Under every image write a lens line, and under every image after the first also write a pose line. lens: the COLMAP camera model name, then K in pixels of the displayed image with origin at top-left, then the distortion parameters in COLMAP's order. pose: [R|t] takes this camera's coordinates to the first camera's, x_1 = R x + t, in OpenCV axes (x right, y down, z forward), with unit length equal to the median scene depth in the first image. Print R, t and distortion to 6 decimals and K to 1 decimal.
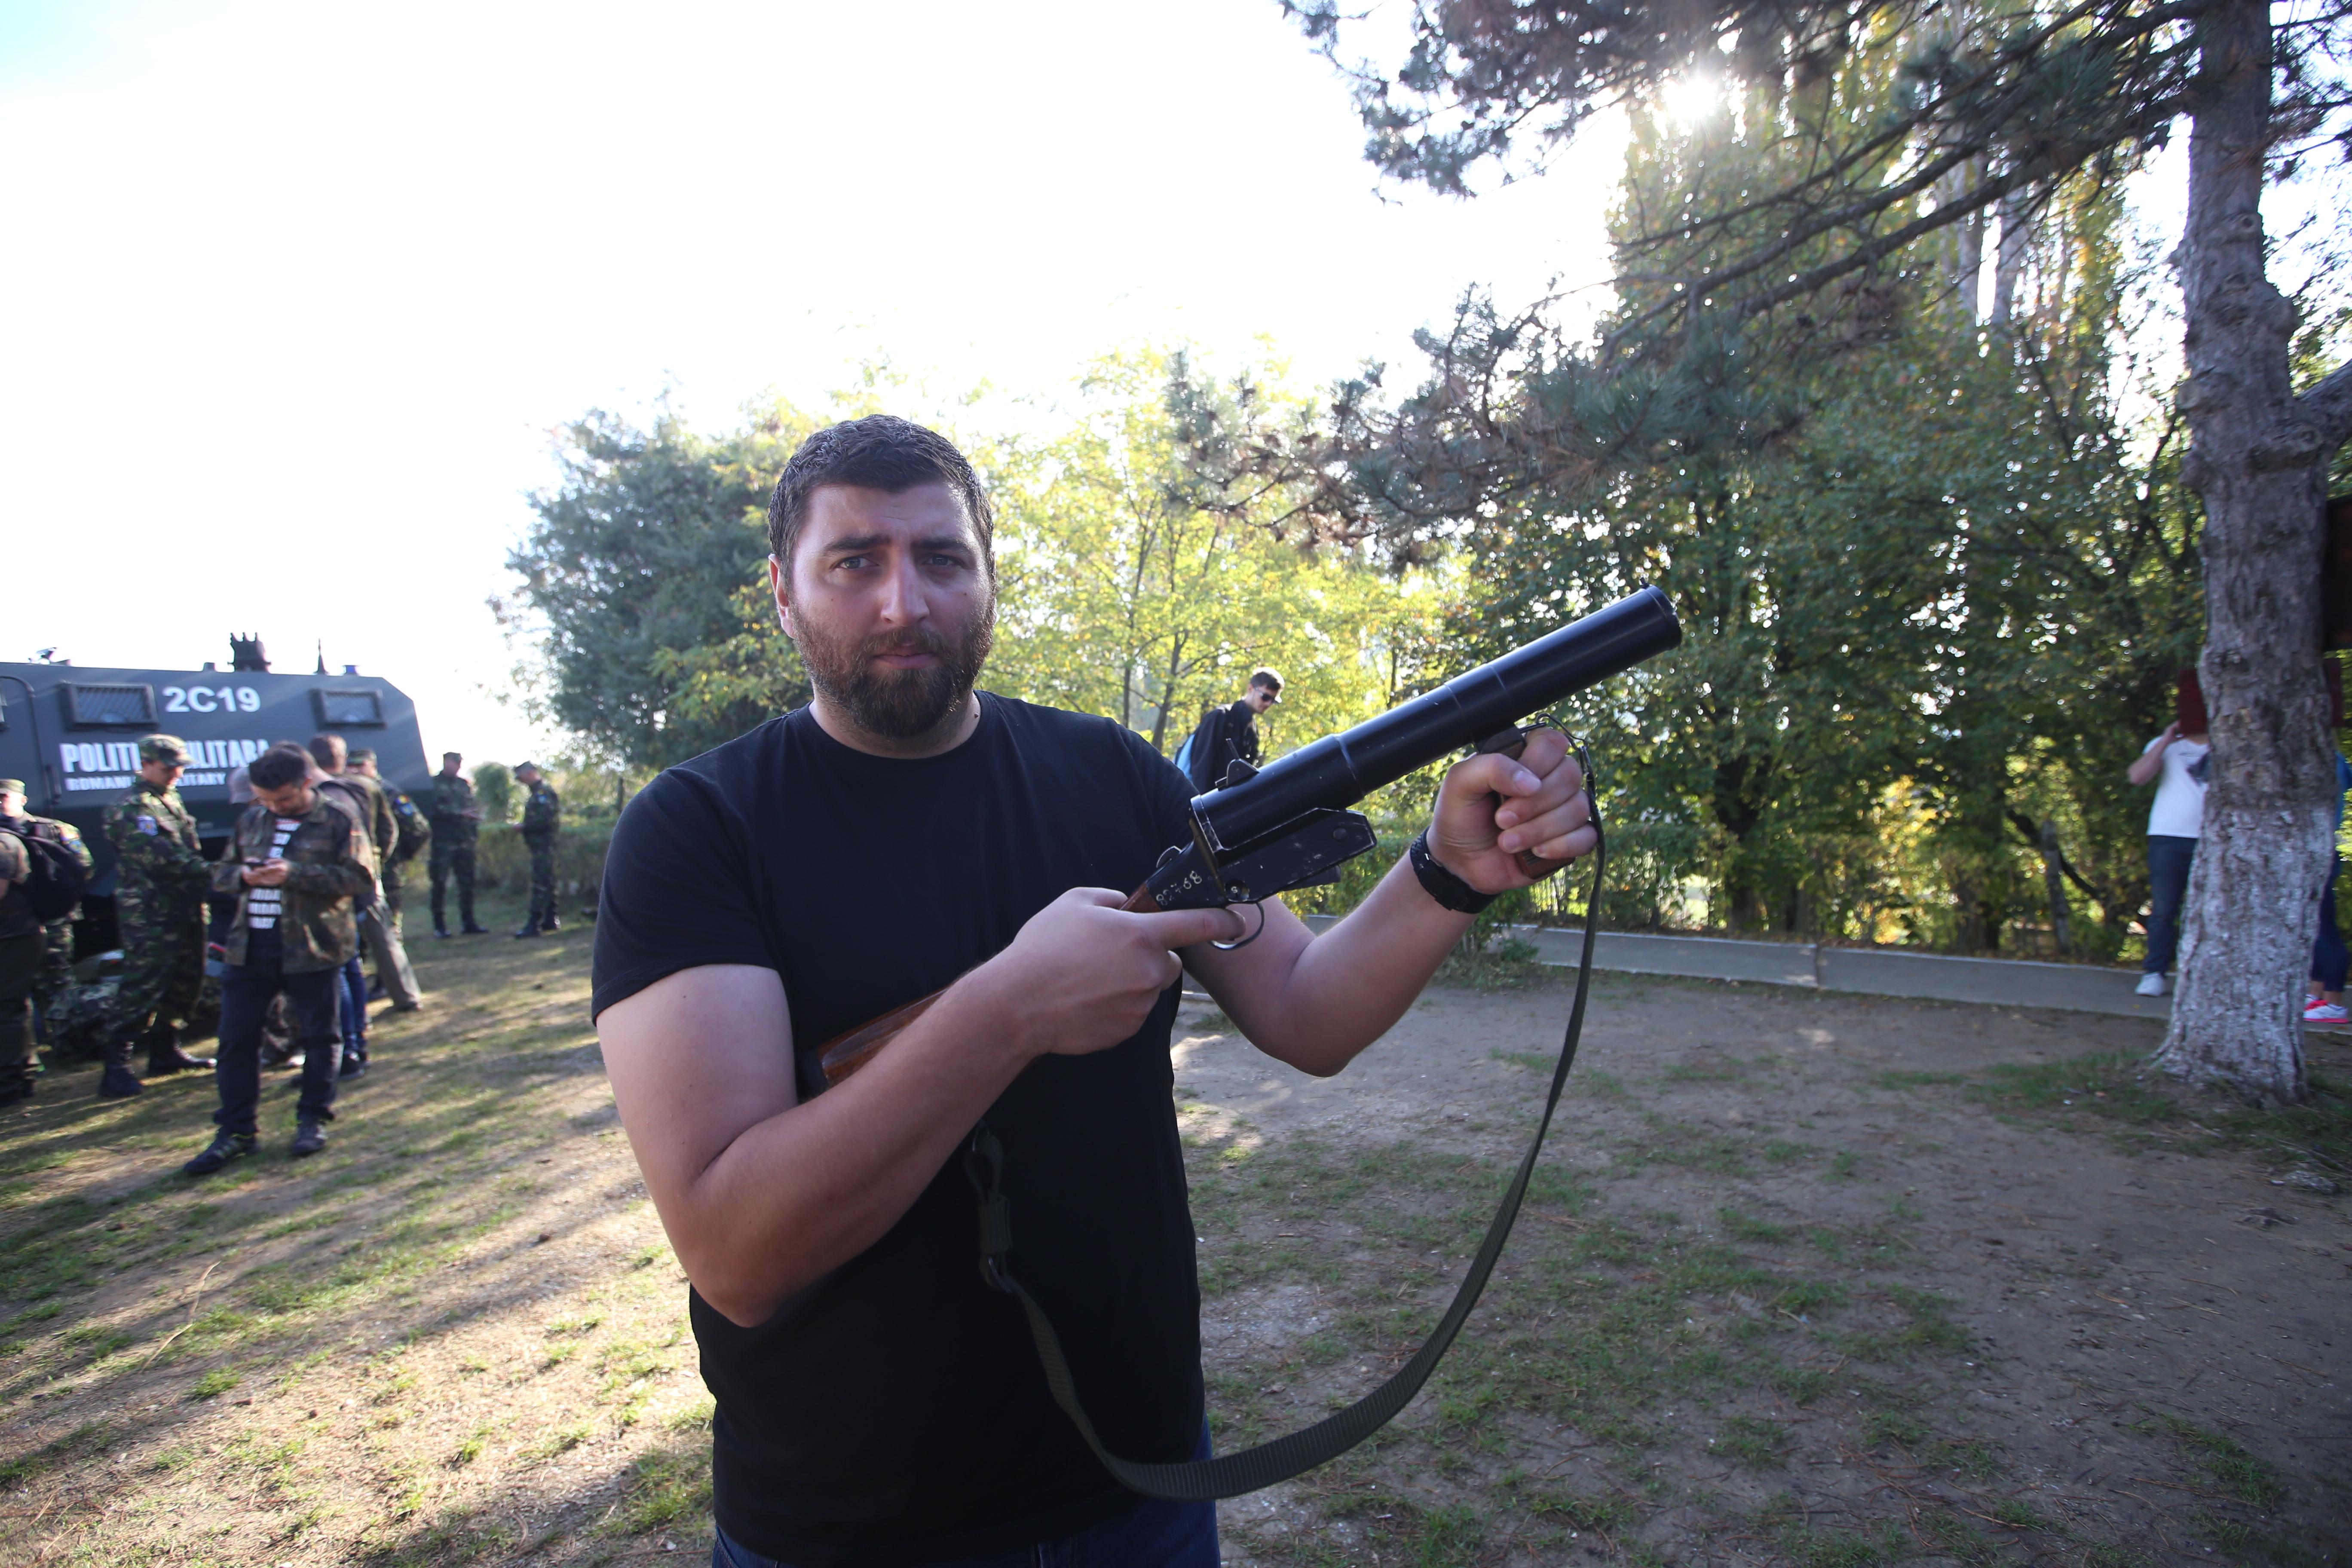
lens RADIAL K [[1191.5, 0, 1176.0], [0, 1191.5, 784.0], [0, 0, 1]] dist [-0.001172, 0.000264]
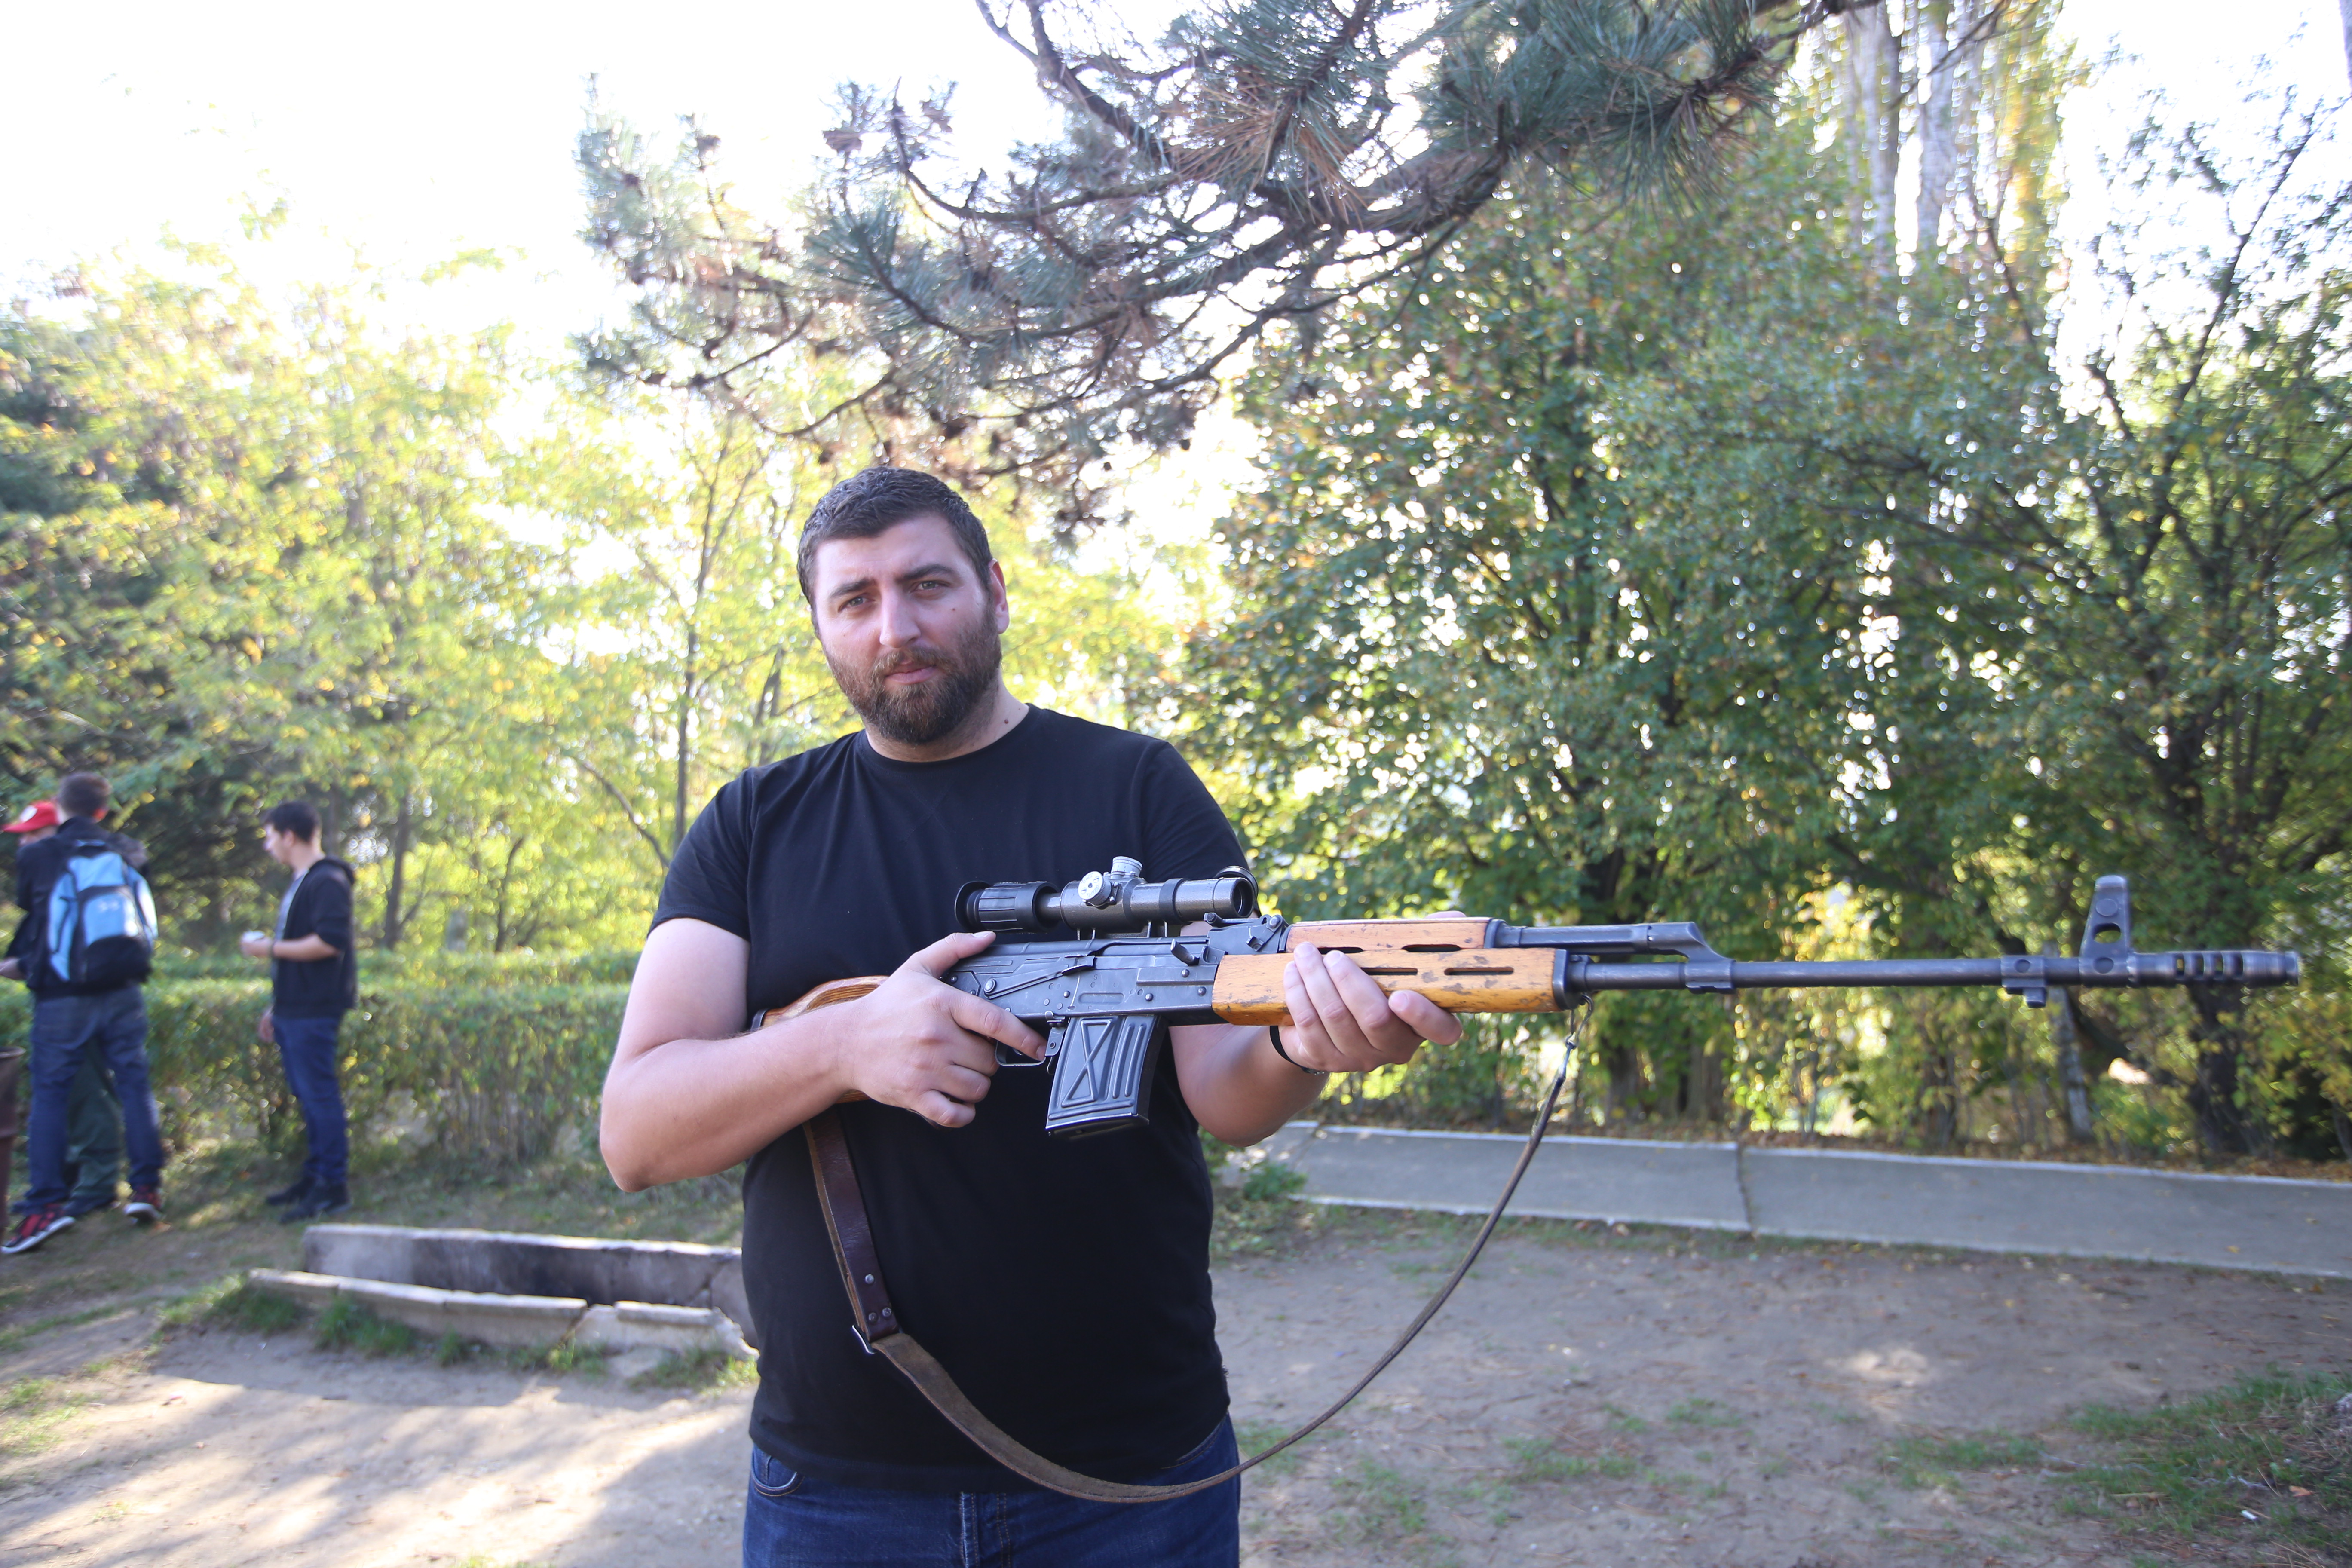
lens RADIAL K [[1522.2, 0, 1176.0], [0, 1522.2, 784.0], [0, 0, 1]] dist [0.003083, 0.023237]
pose [[0.985973, 0.003344, 0.166872, 0.079878], [0.008435, 0.997523, -0.069828, -0.002492], [-0.166693, 0.070256, 0.983503, 0.178691]]
